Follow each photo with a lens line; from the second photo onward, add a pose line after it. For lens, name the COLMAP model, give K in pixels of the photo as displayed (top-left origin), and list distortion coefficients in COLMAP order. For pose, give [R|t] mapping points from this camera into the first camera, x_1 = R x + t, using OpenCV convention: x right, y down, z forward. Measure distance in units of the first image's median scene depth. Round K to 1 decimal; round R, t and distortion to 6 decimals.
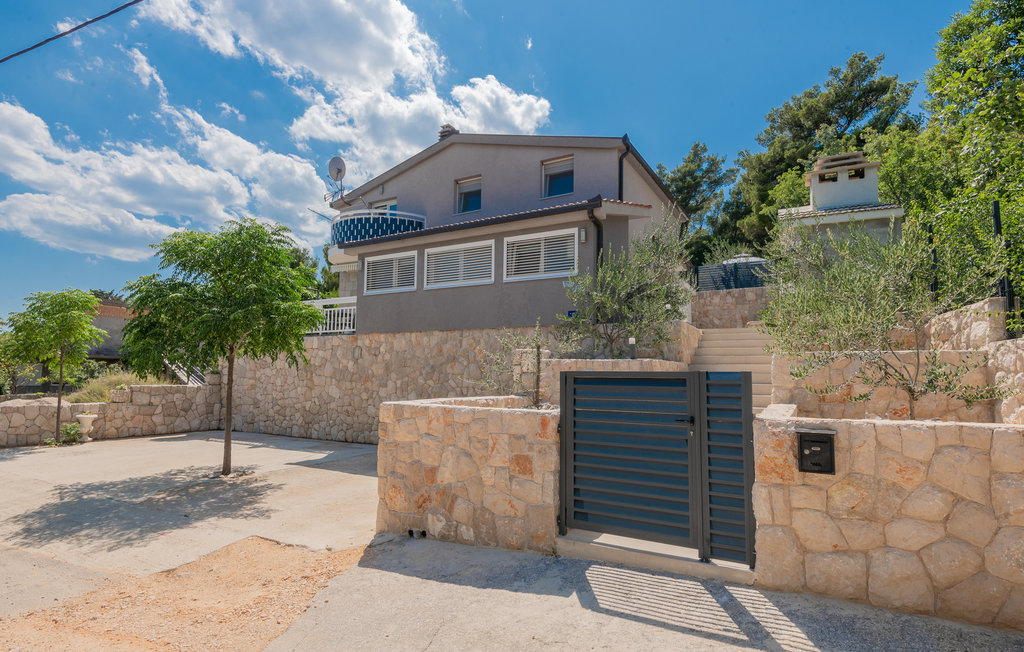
lens RADIAL K [[514.5, 0, 509.2], [0, 514.5, 337.6], [0, 0, 1]] dist [0.001048, -0.000427]
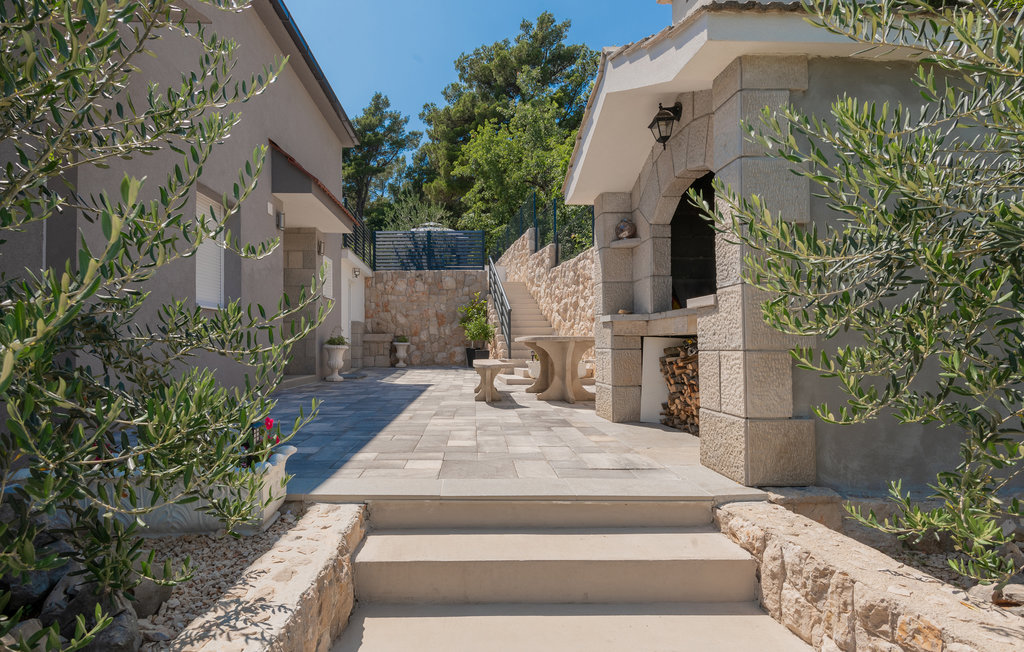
lens RADIAL K [[508.7, 0, 473.4], [0, 508.7, 342.0], [0, 0, 1]] dist [0.016910, -0.000215]
pose [[0.860721, -0.015421, 0.508843, 0.092119], [-0.021043, 0.997609, 0.065829, -0.028210], [-0.508641, -0.067368, 0.858339, 0.239261]]
